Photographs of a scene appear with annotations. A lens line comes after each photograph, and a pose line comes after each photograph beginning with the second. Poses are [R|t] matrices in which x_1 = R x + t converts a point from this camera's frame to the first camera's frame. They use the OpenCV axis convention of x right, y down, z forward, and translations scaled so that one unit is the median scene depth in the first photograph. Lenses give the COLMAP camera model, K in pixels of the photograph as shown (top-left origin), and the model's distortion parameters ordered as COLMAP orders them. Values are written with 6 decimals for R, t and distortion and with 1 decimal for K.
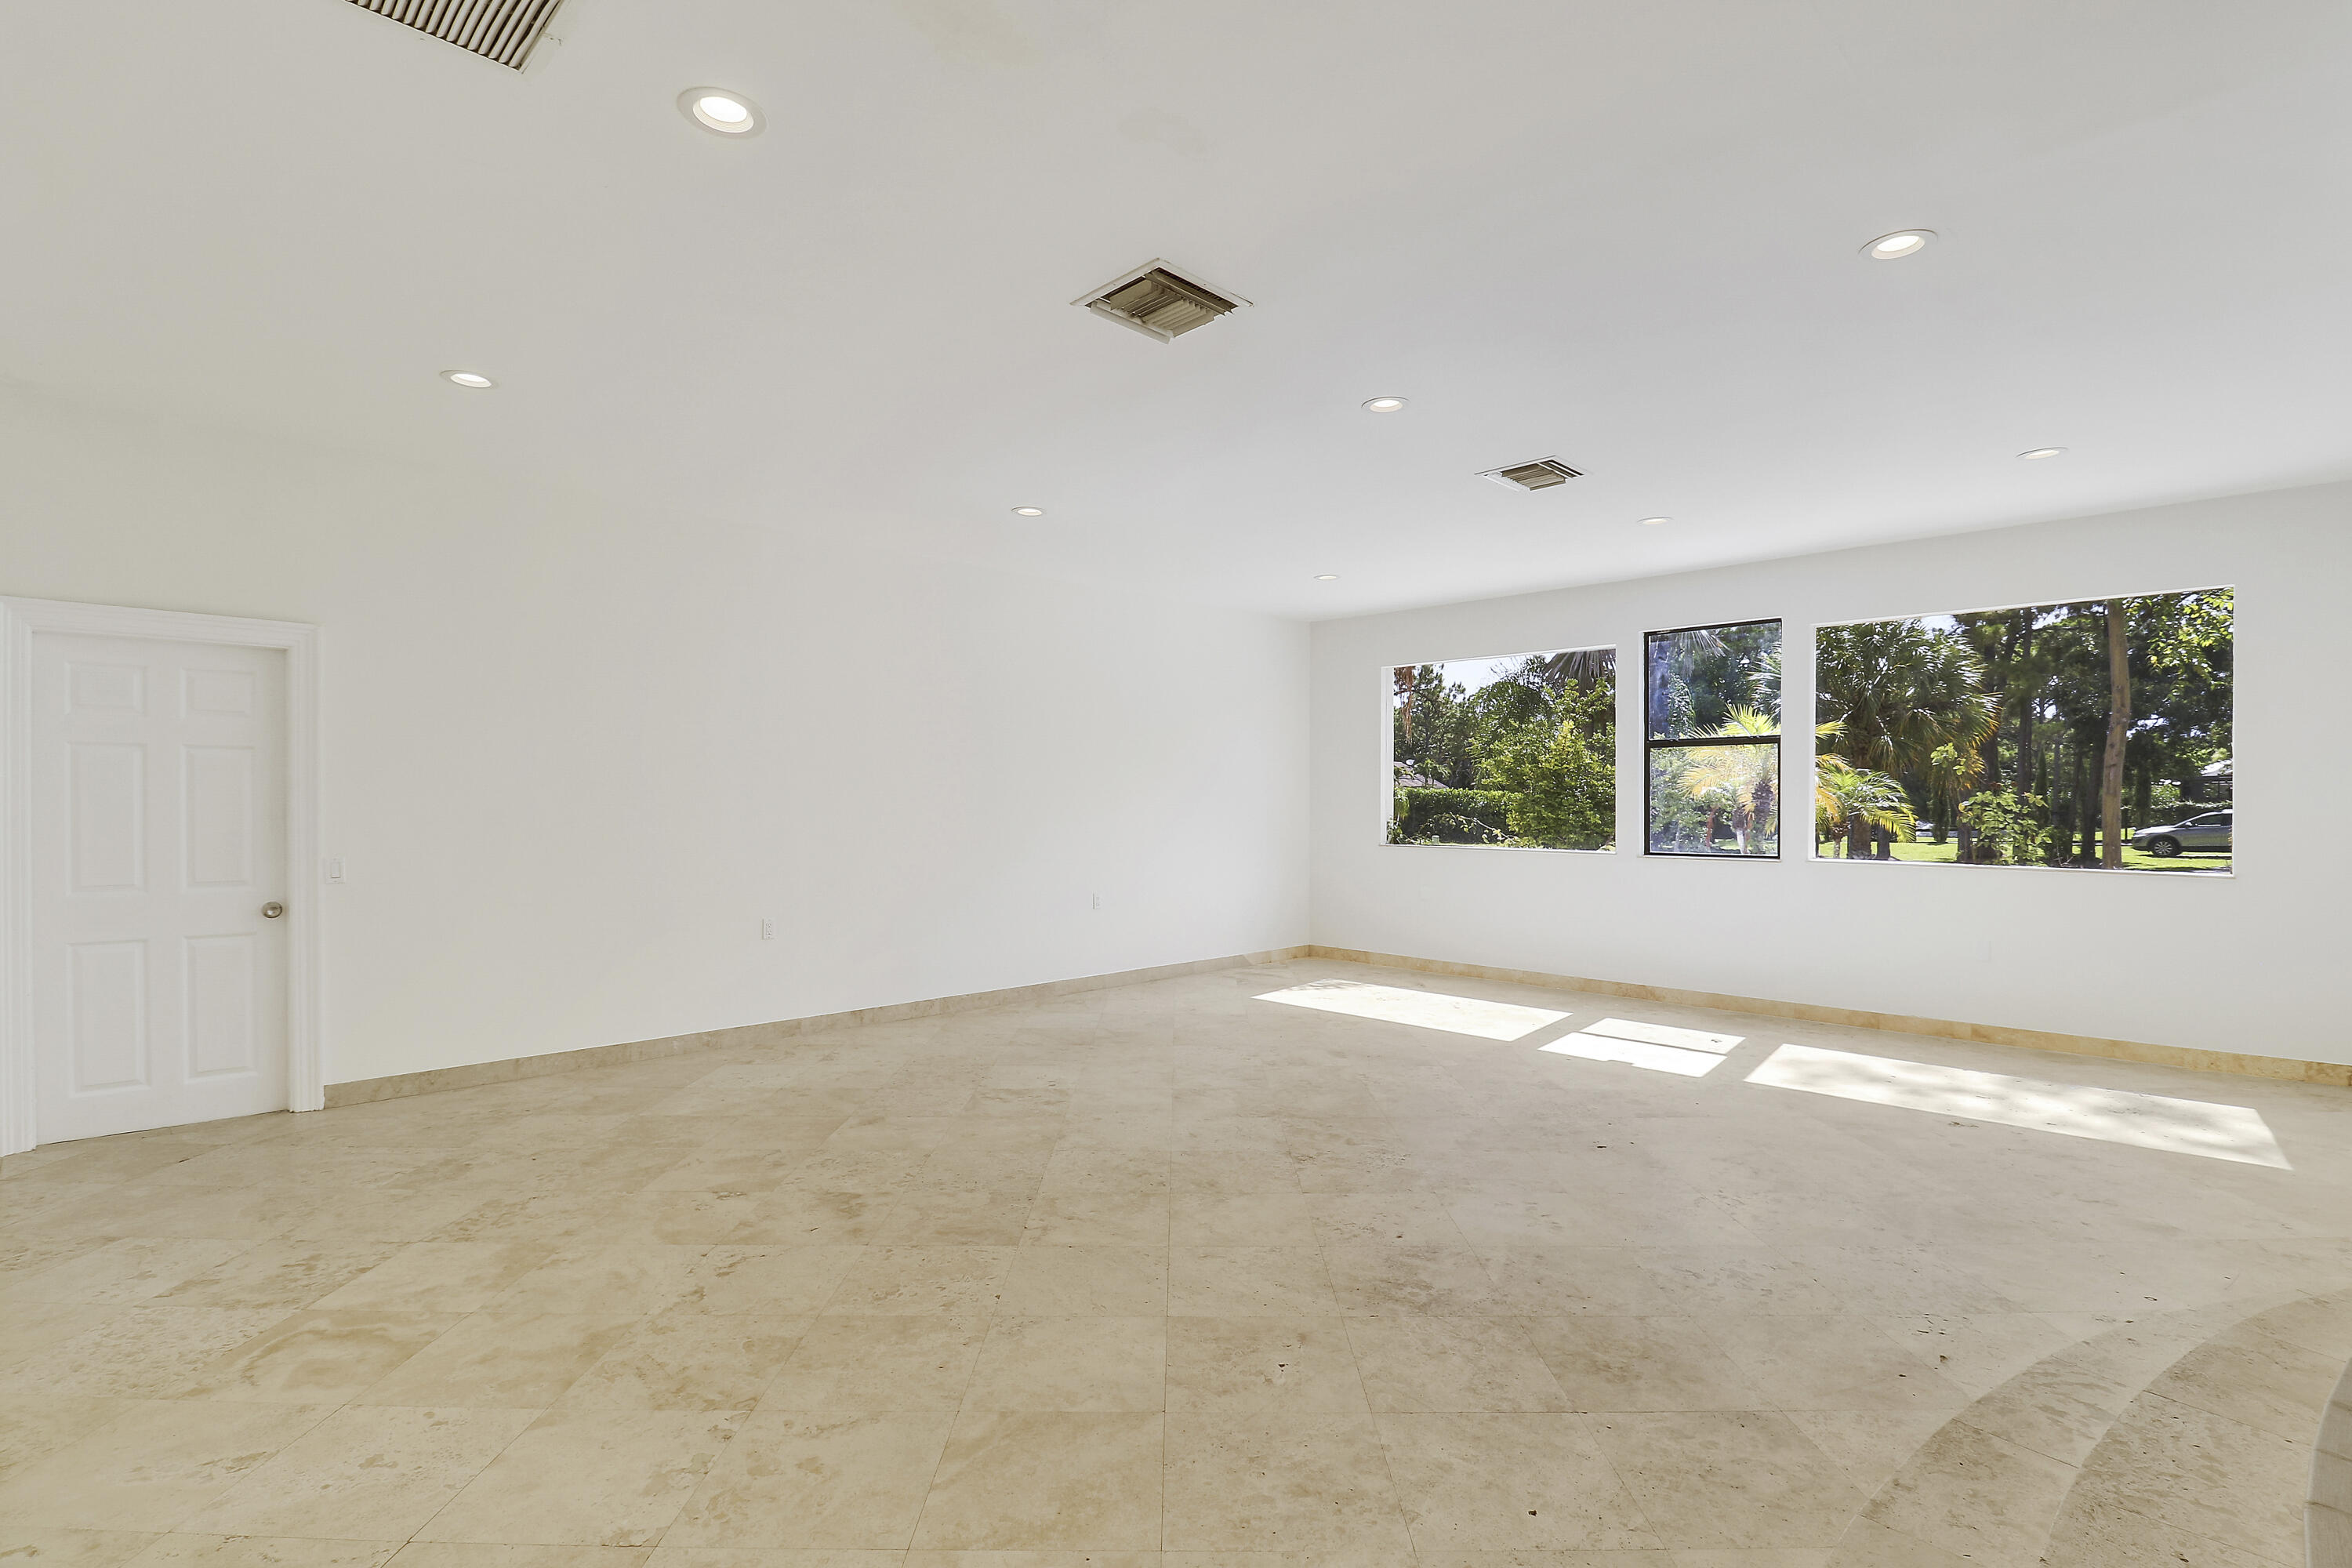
lens RADIAL K [[1126.4, 0, 1176.0], [0, 1126.4, 784.0], [0, 0, 1]] dist [-0.000934, 0.000059]
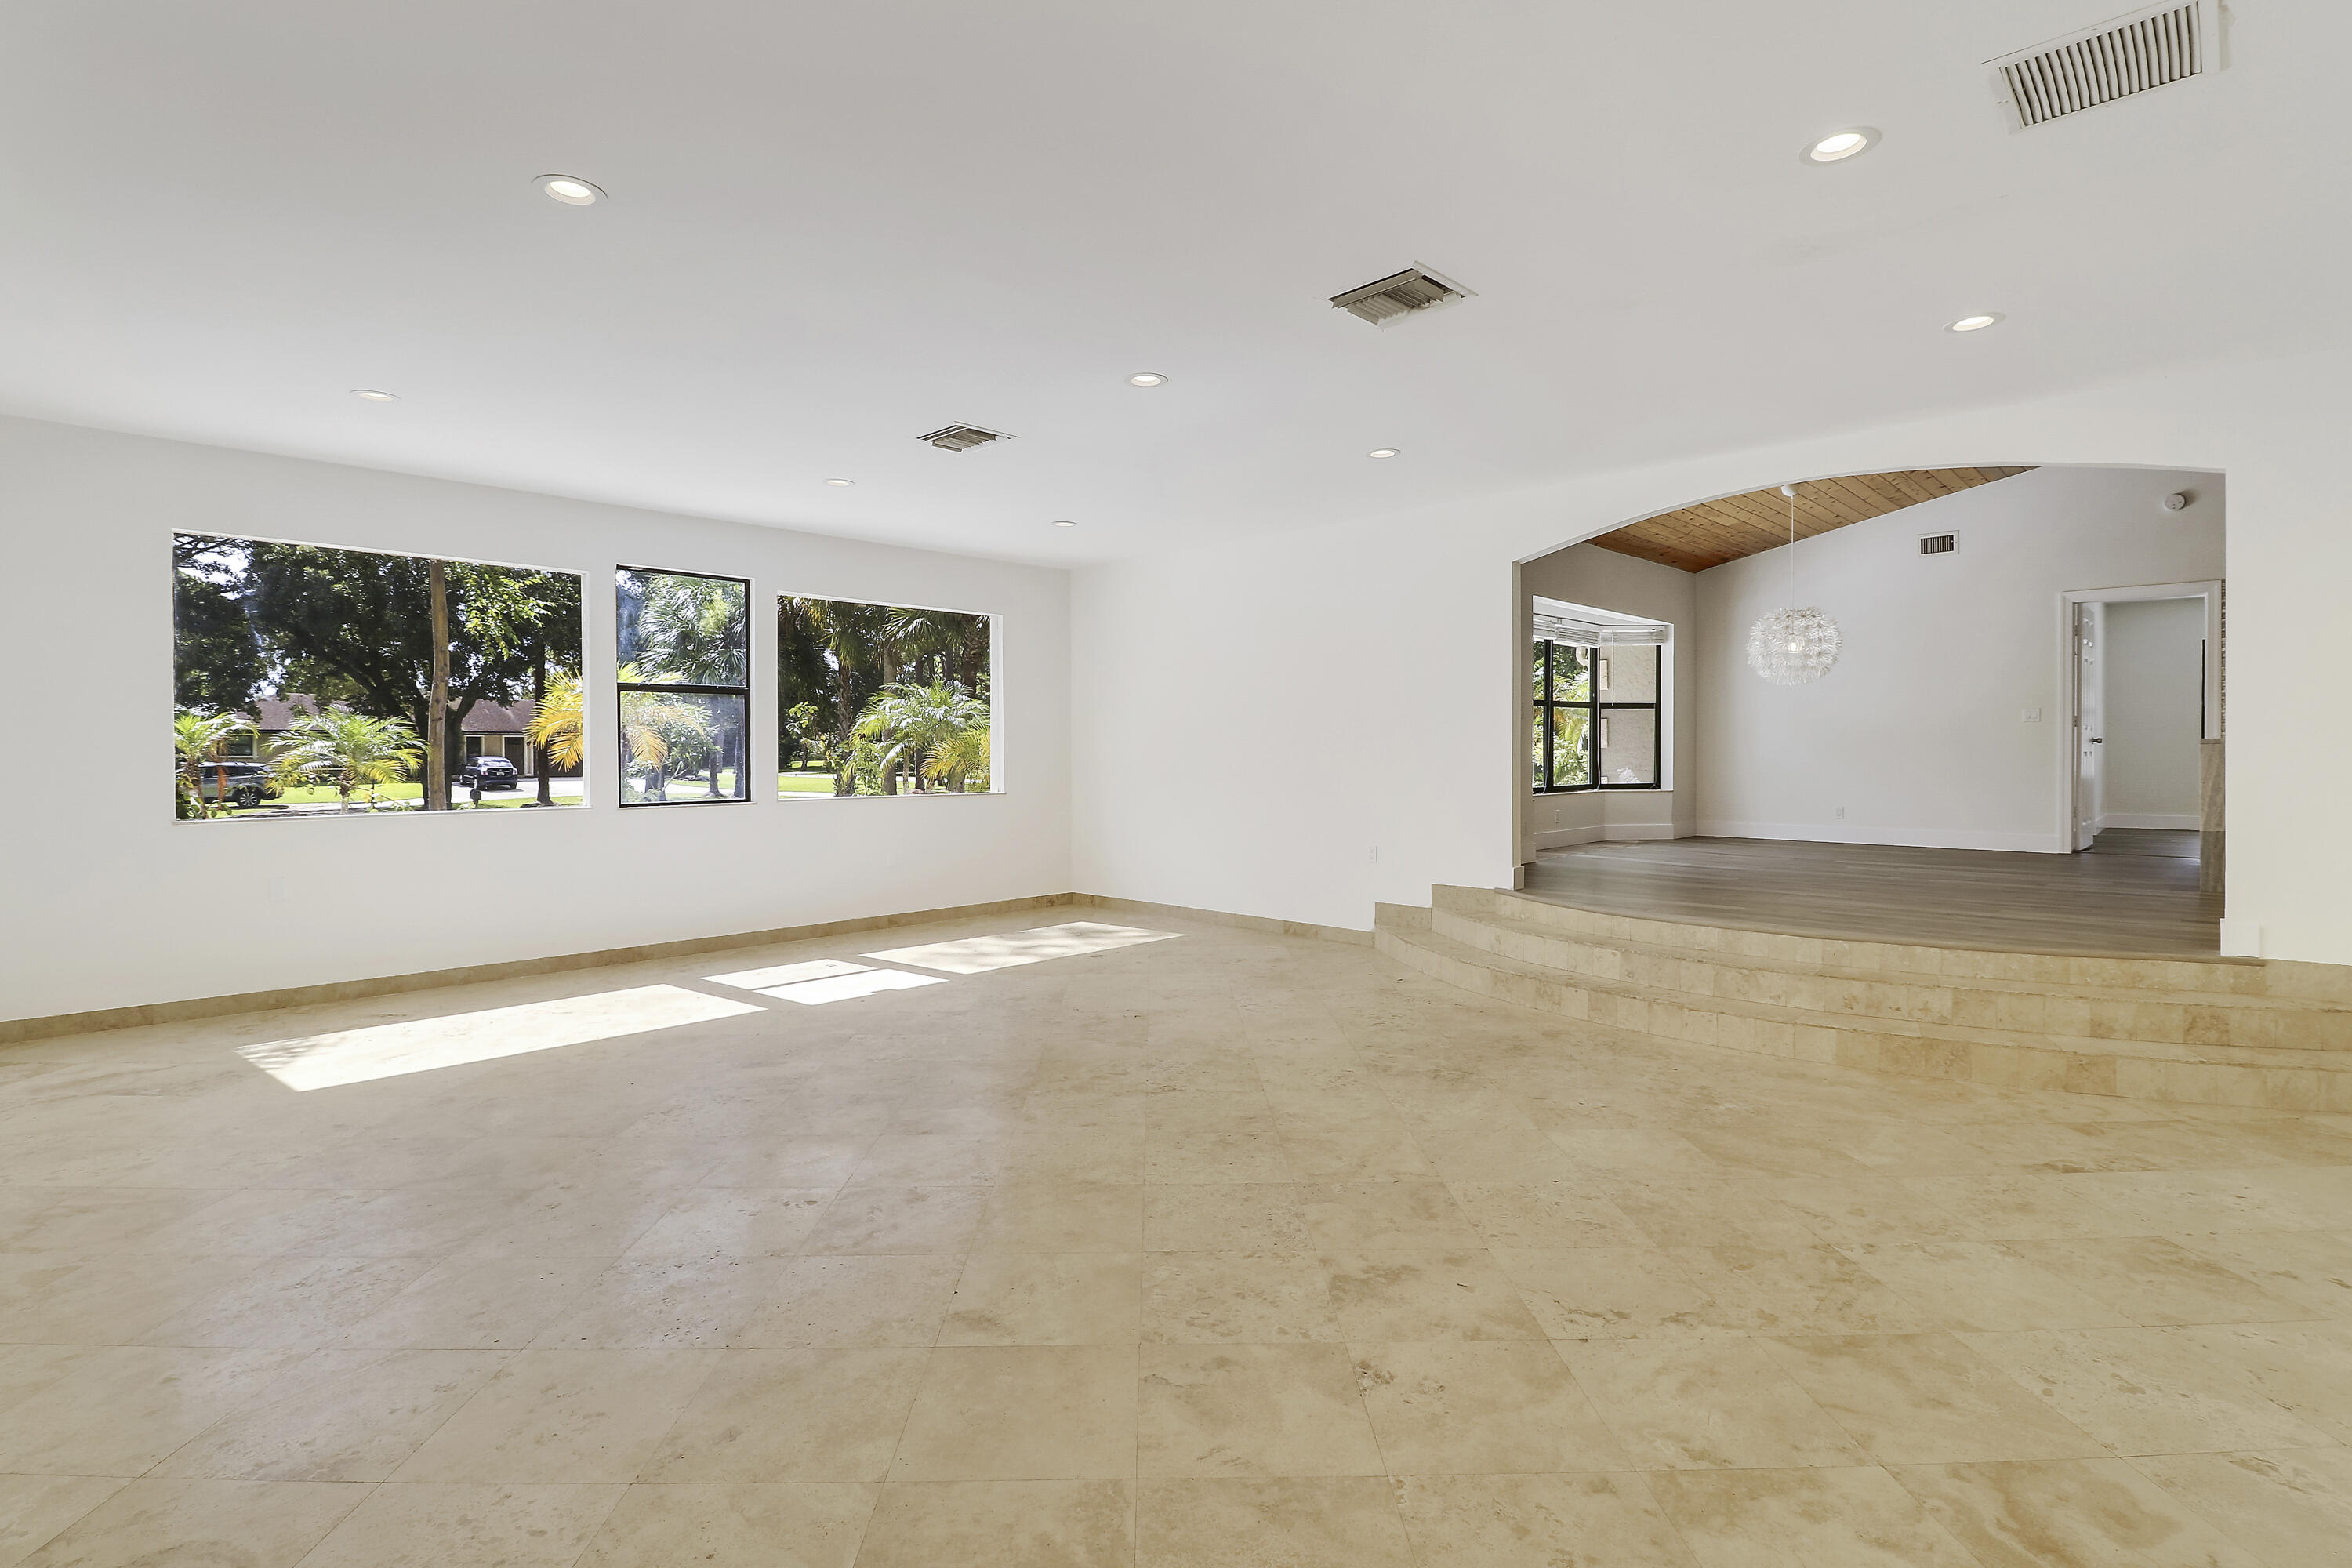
lens RADIAL K [[1099.9, 0, 1188.6], [0, 1099.9, 762.1], [0, 0, 1]] dist [-0.002950, -0.001095]
pose [[-0.024611, -0.013354, 0.999608, -1.047006], [-0.011177, 0.999852, 0.013082, 0.020135], [-0.999635, -0.010850, -0.024756, 1.176559]]
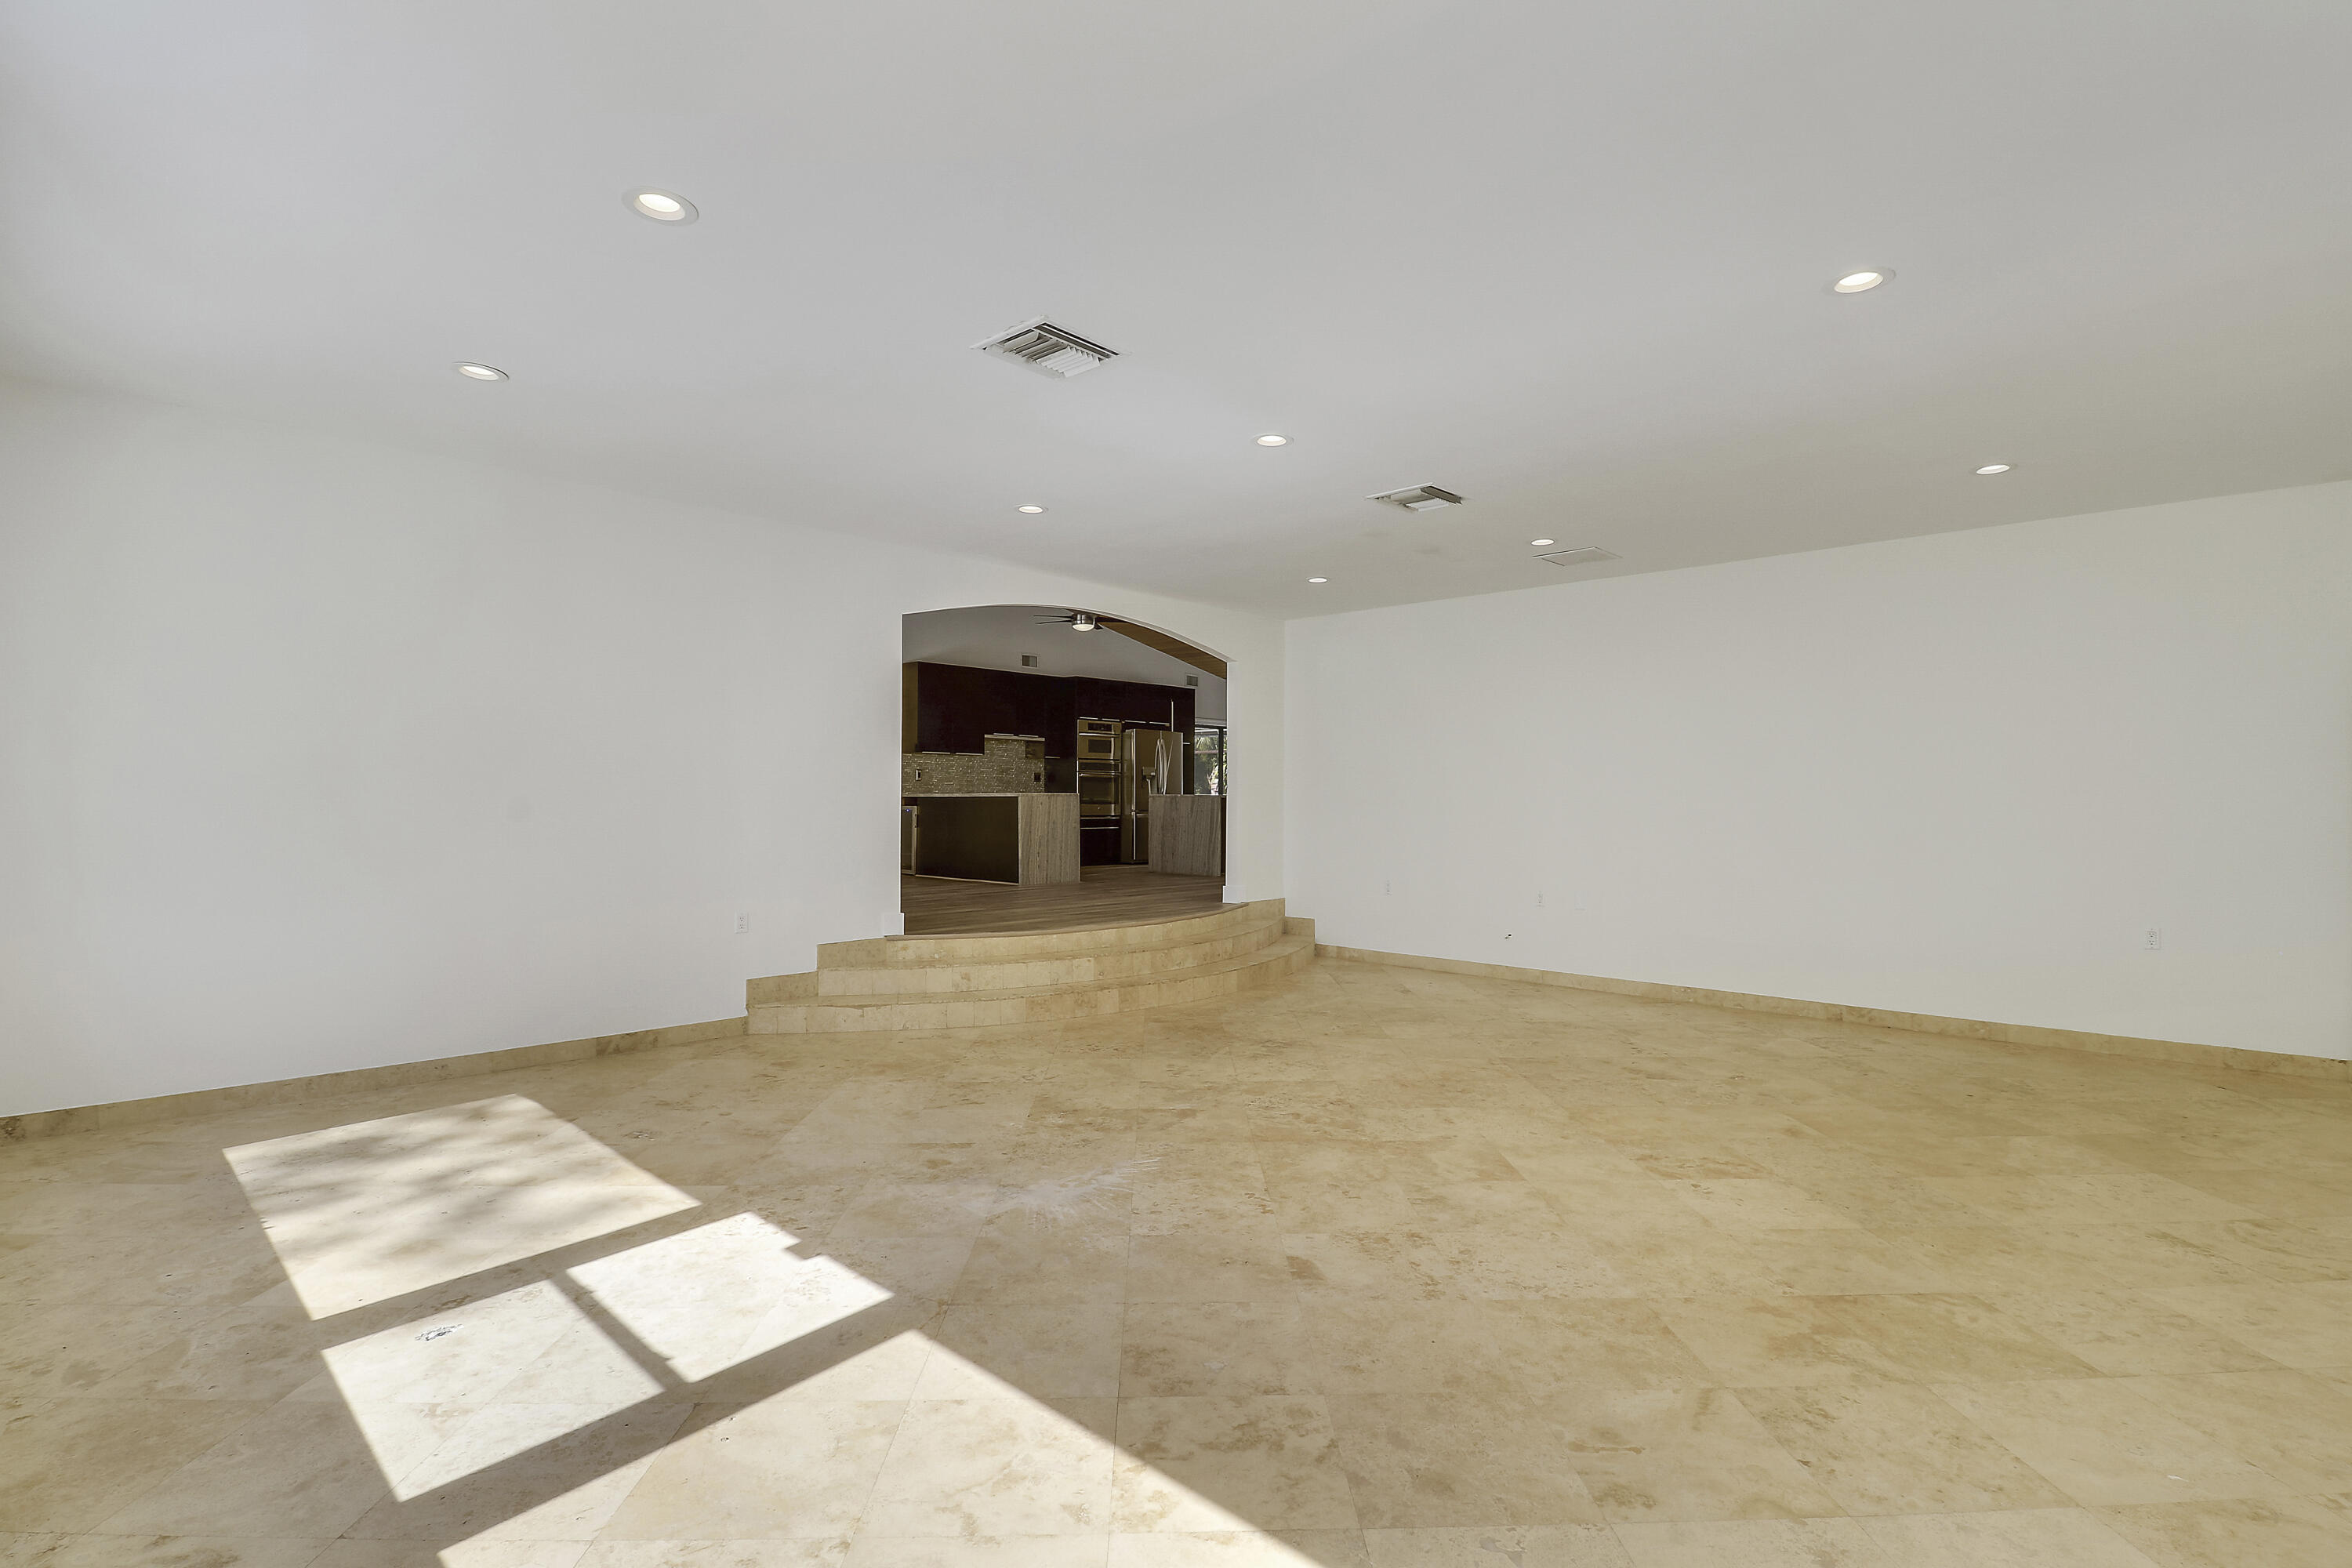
lens RADIAL K [[1099.9, 0, 1188.6], [0, 1099.9, 762.1], [0, 0, 1]] dist [-0.002950, -0.001095]
pose [[-0.999627, -0.009975, -0.025429, 0.348524], [-0.008743, 0.998804, -0.048110, 0.044654], [0.025878, -0.047870, -0.998518, 2.495940]]
